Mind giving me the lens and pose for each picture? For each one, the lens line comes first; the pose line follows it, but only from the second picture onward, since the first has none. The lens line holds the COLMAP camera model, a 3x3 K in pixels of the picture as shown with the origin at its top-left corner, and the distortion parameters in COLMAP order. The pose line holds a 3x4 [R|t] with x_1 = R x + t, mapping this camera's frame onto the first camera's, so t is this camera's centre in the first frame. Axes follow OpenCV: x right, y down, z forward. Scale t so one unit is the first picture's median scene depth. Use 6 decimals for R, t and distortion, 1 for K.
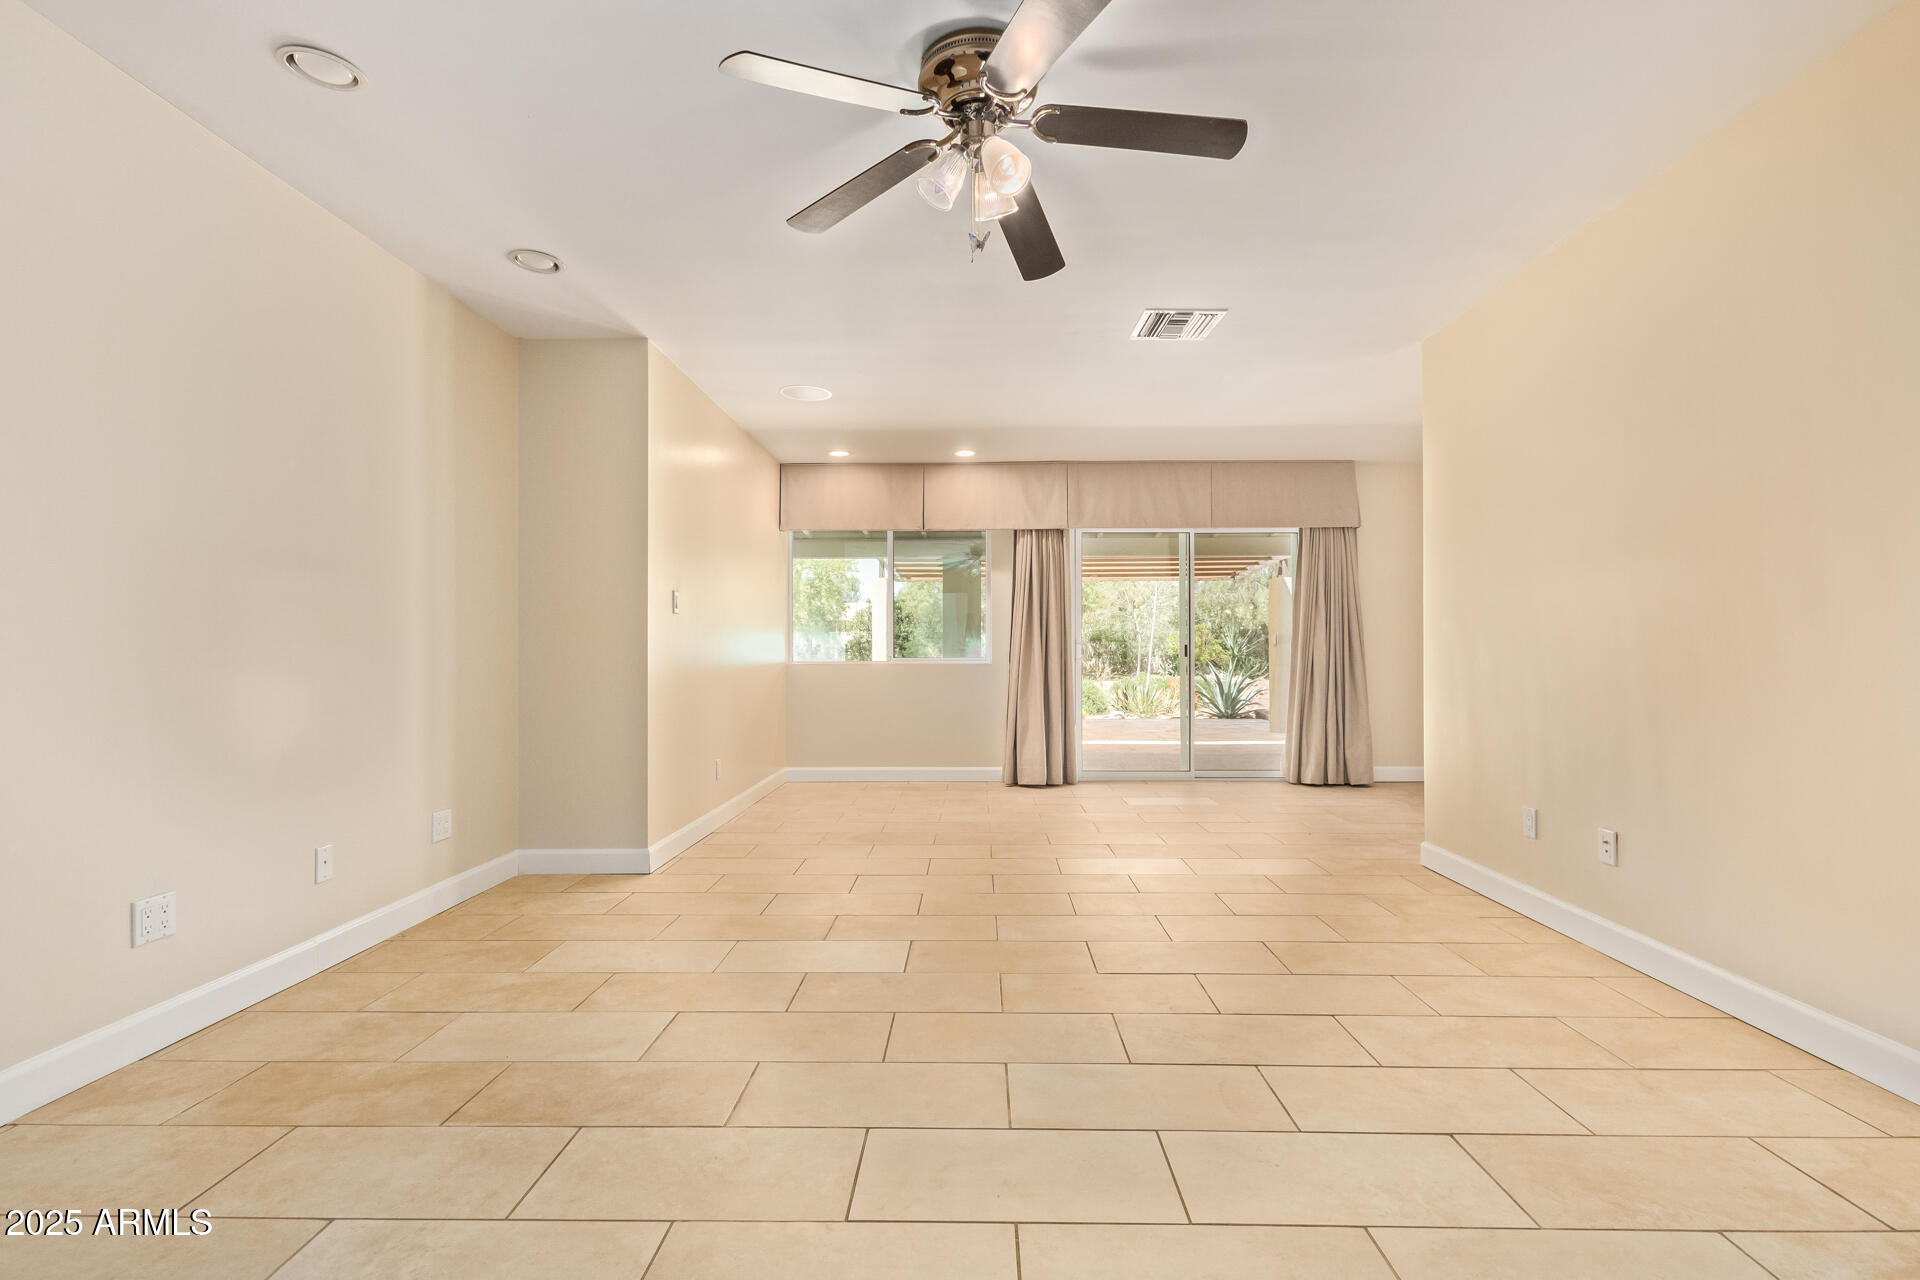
lens RADIAL K [[886.2, 0, 955.6], [0, 886.2, 648.1], [0, 0, 1]] dist [0.002109, 0.000445]
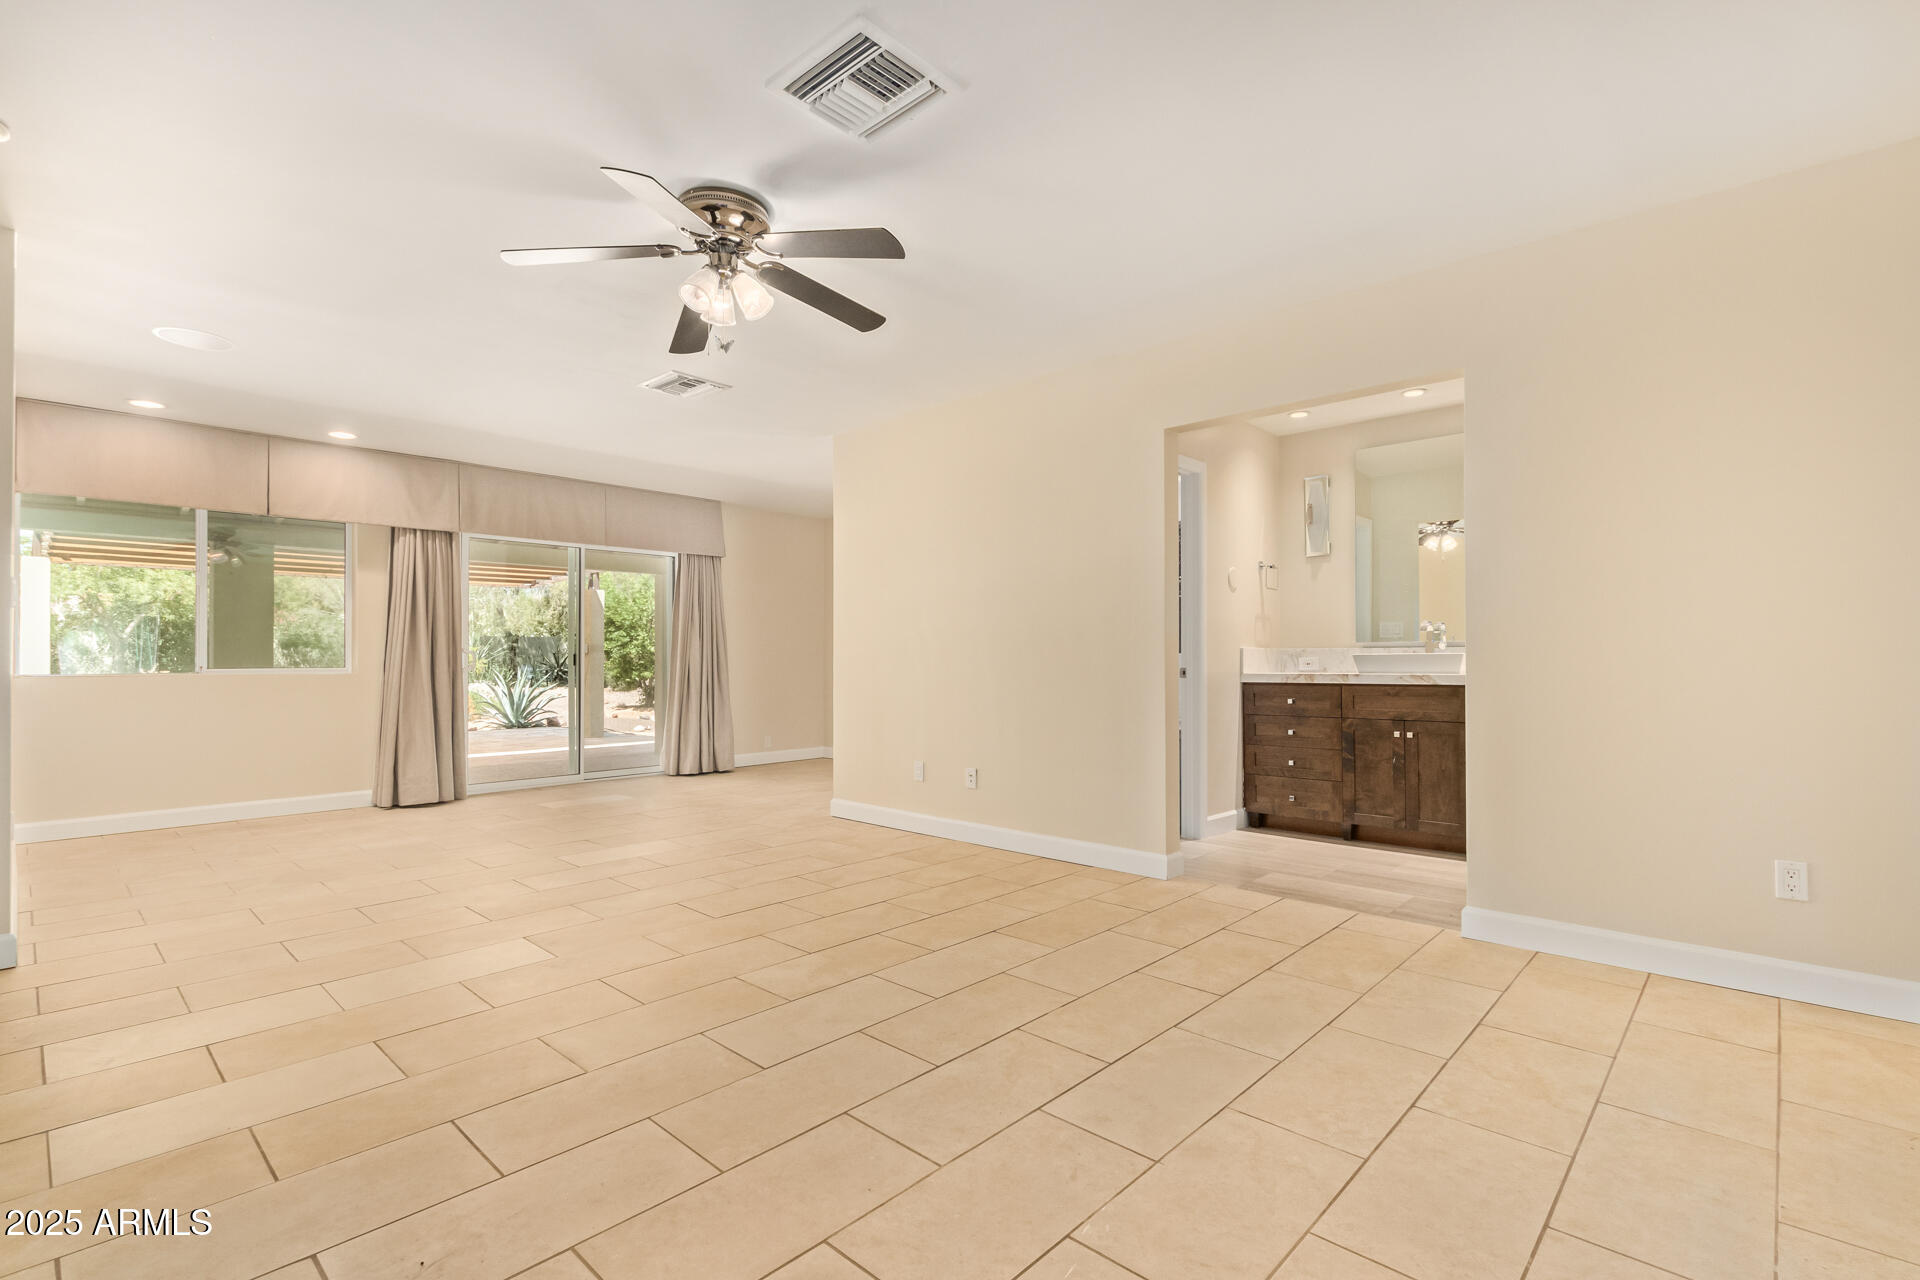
lens RADIAL K [[886.2, 0, 955.6], [0, 886.2, 648.1], [0, 0, 1]] dist [0.002109, 0.000445]
pose [[0.668544, 0.009015, 0.743618, -0.226079], [-0.002135, 0.999946, -0.010203, -0.001017], [-0.743669, 0.005234, 0.668527, -0.037581]]
